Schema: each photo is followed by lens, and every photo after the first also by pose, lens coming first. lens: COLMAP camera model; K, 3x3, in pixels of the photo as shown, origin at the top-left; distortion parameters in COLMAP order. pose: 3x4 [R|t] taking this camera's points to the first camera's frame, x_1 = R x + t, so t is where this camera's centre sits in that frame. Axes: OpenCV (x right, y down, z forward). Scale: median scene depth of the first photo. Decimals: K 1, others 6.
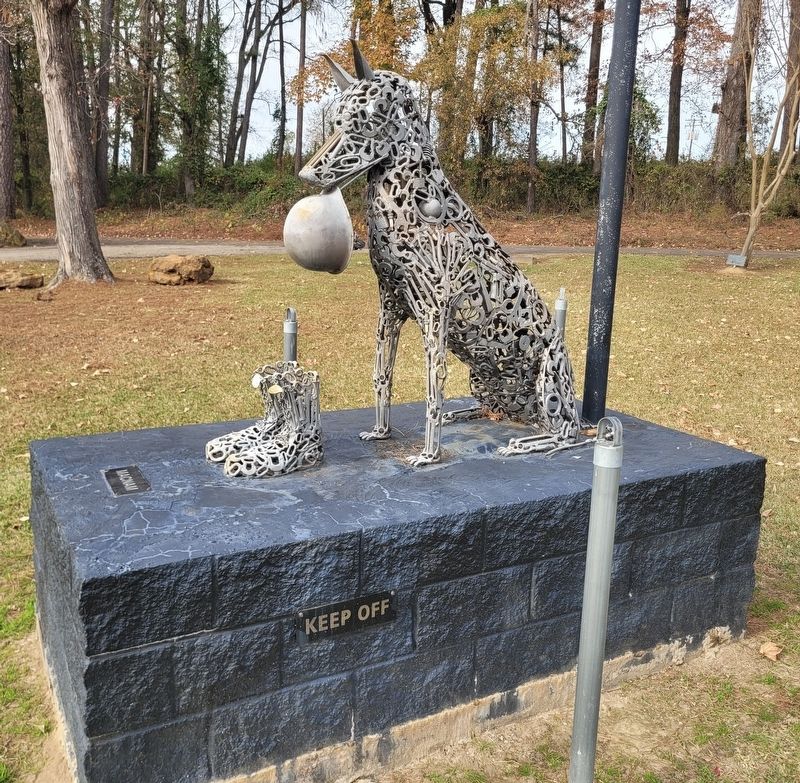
lens RADIAL K [[791.8, 0, 361.4], [0, 791.8, 391.4], [0, 0, 1]] dist [0.009001, 0.004938]
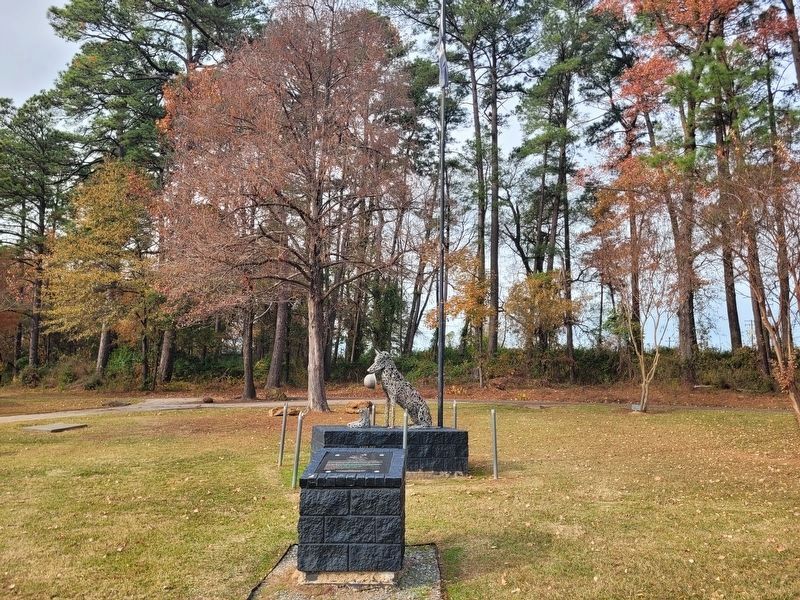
lens RADIAL K [[670.5, 0, 400.0], [0, 670.5, 300.0], [0, 0, 1]] dist [0.029503, -0.013407]
pose [[0.981066, -0.019594, -0.192678, 0.230784], [-0.048318, 0.938647, -0.341478, 0.184762], [0.187547, 0.344322, 0.919928, -0.745476]]
